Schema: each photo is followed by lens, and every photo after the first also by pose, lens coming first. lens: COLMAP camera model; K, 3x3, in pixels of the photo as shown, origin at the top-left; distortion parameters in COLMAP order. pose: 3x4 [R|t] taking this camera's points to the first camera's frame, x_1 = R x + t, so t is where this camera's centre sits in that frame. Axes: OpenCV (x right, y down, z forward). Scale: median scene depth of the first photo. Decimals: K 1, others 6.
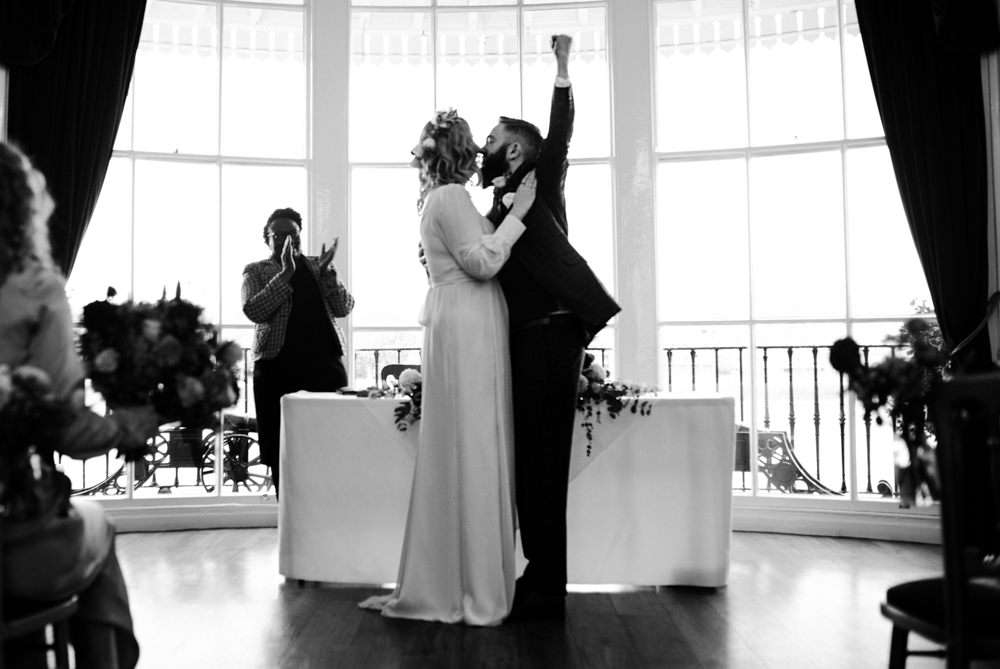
lens RADIAL K [[1017.5, 0, 499.7], [0, 1017.5, 334.3], [0, 0, 1]] dist [0.013084, 0.000000]
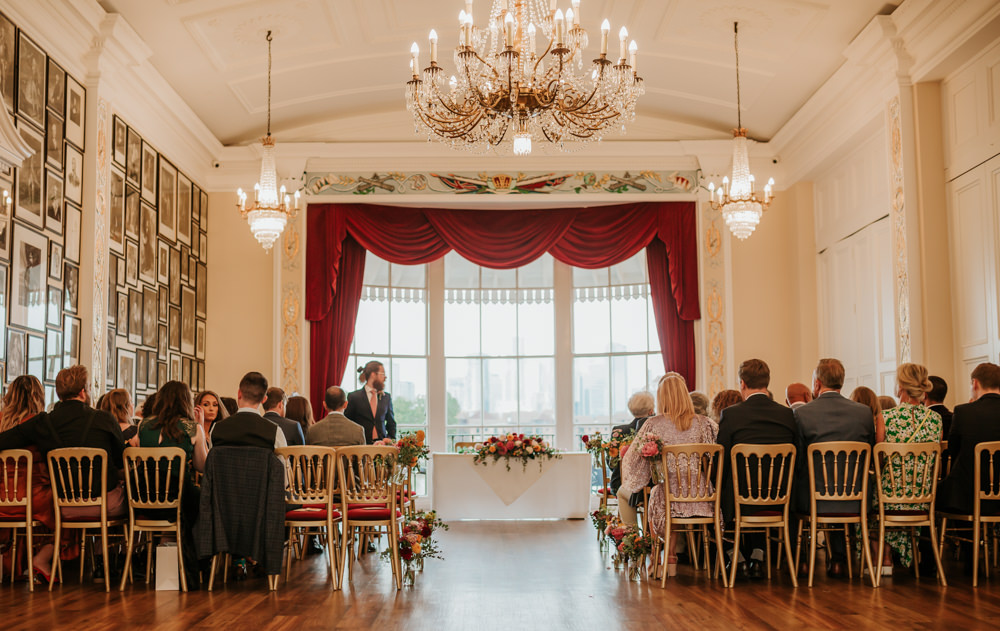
lens RADIAL K [[1230.7, 0, 499.8], [0, 1230.7, 315.9], [0, 0, 1]] dist [0.001369, 0.000000]
pose [[0.999946, 0.001366, 0.010260, -0.050310], [-0.000583, 0.997115, -0.075902, -0.047023], [-0.010334, 0.075892, 0.997062, -1.978714]]
